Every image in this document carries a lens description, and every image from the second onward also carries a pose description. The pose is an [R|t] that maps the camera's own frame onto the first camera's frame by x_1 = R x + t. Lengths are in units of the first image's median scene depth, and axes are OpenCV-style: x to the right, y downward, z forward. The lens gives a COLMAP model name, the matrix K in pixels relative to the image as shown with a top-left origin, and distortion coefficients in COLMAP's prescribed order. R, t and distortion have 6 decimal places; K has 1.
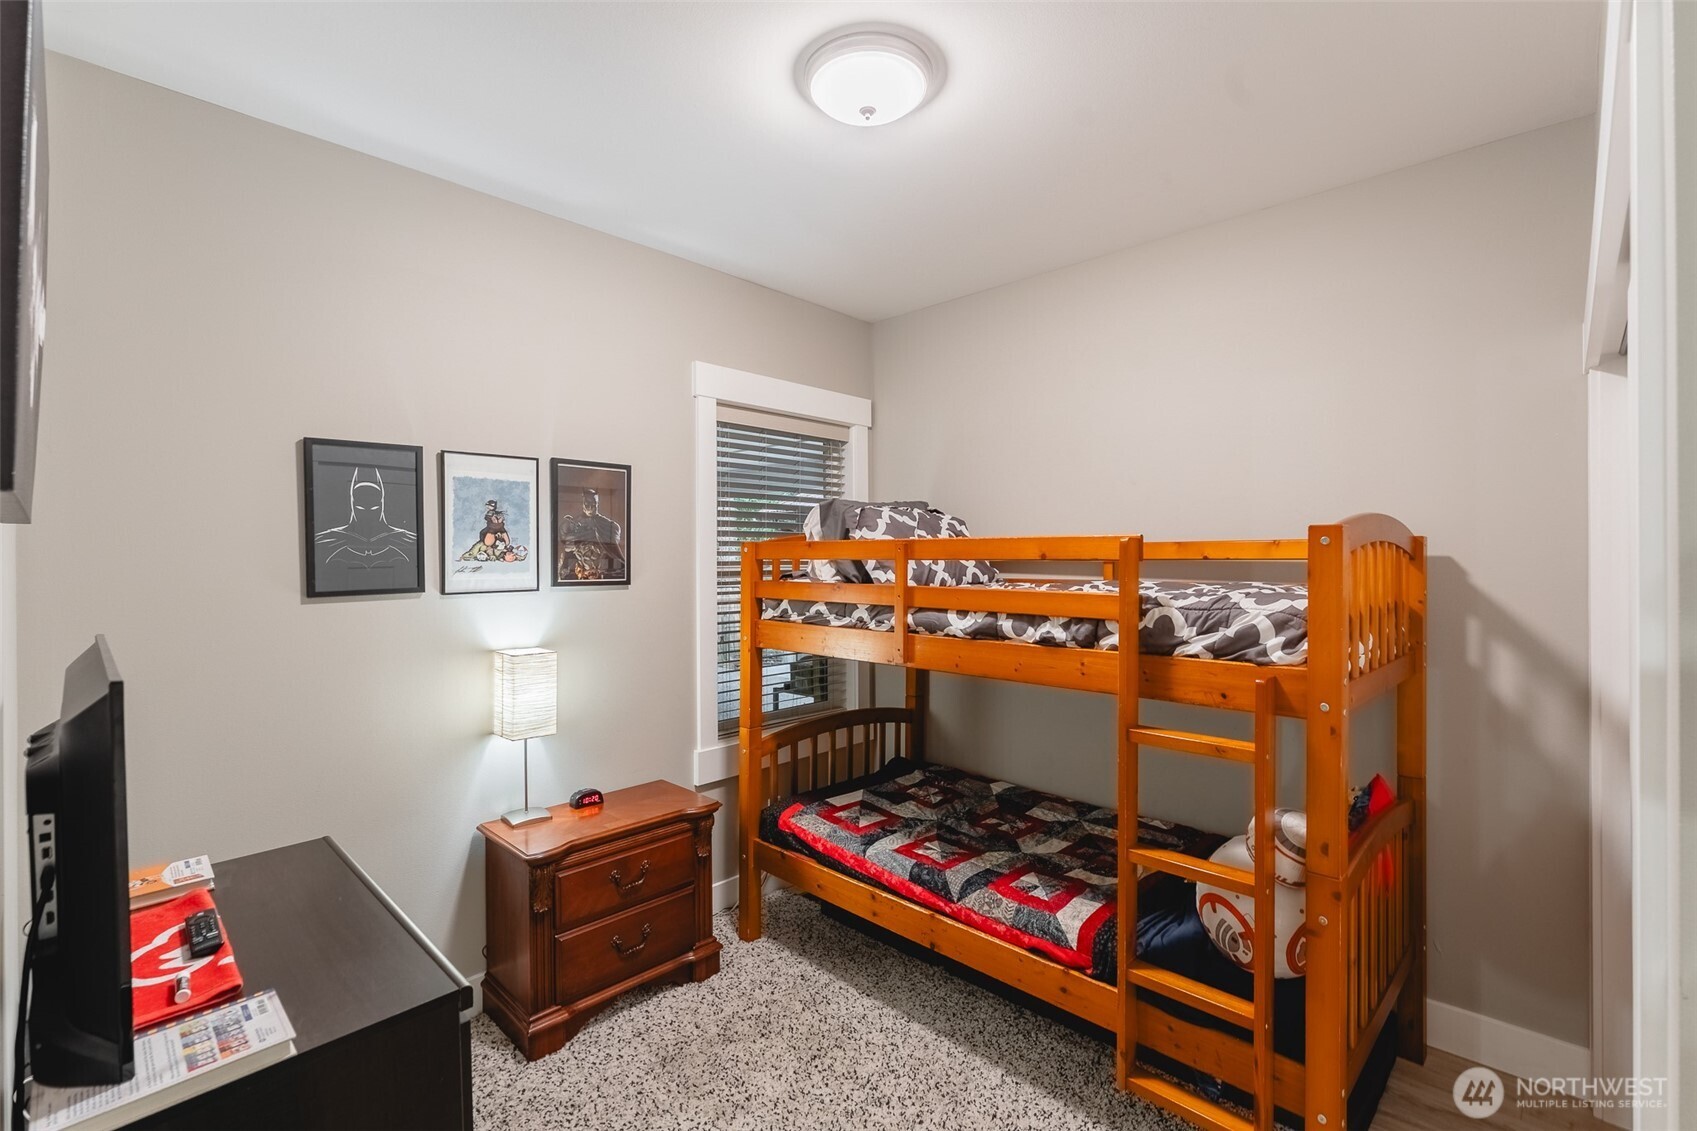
lens RADIAL K [[764.4, 0, 848.5], [0, 764.4, 565.5], [0, 0, 1]] dist [-0.000115, -0.000118]
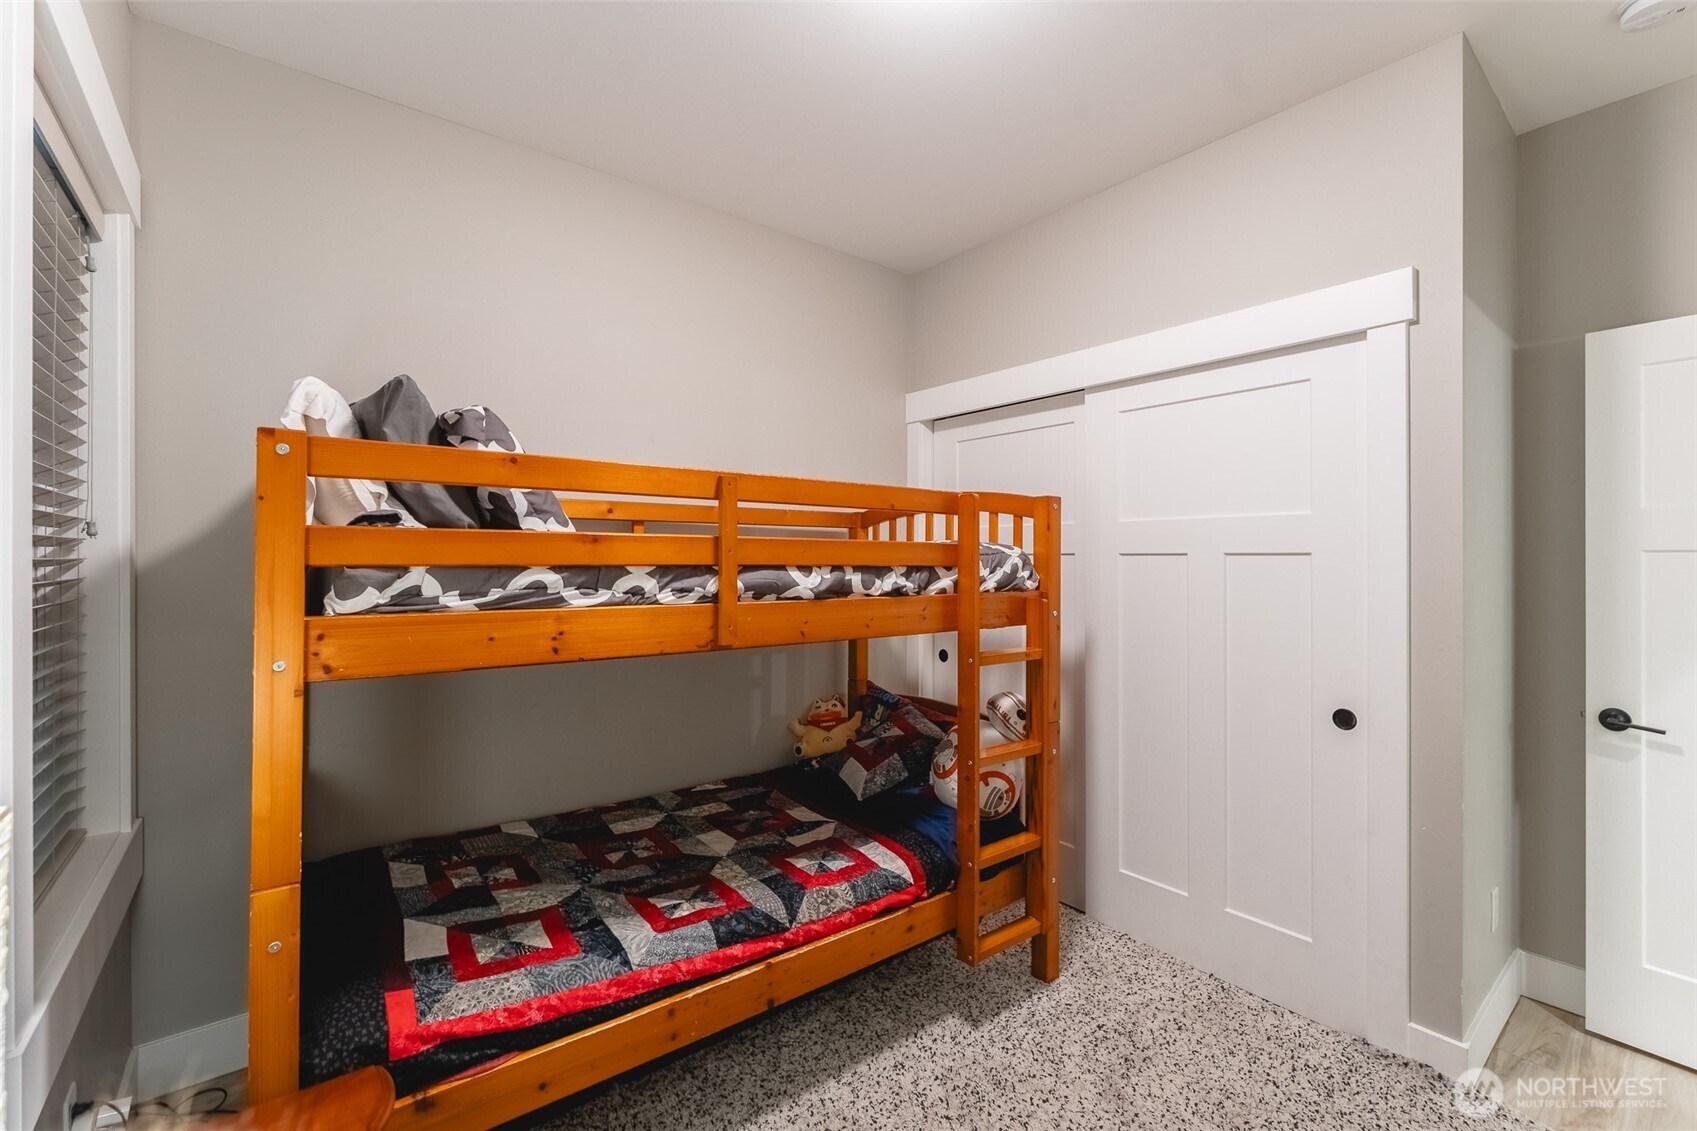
lens RADIAL K [[721.9, 0, 848.5], [0, 721.9, 565.5], [0, 0, 1]] dist [0.001137, -0.000006]
pose [[0.137672, -0.006811, 0.990454, -0.574541], [0.005635, 0.999966, 0.006093, 0.050133], [-0.990462, 0.004742, 0.137706, 0.788709]]
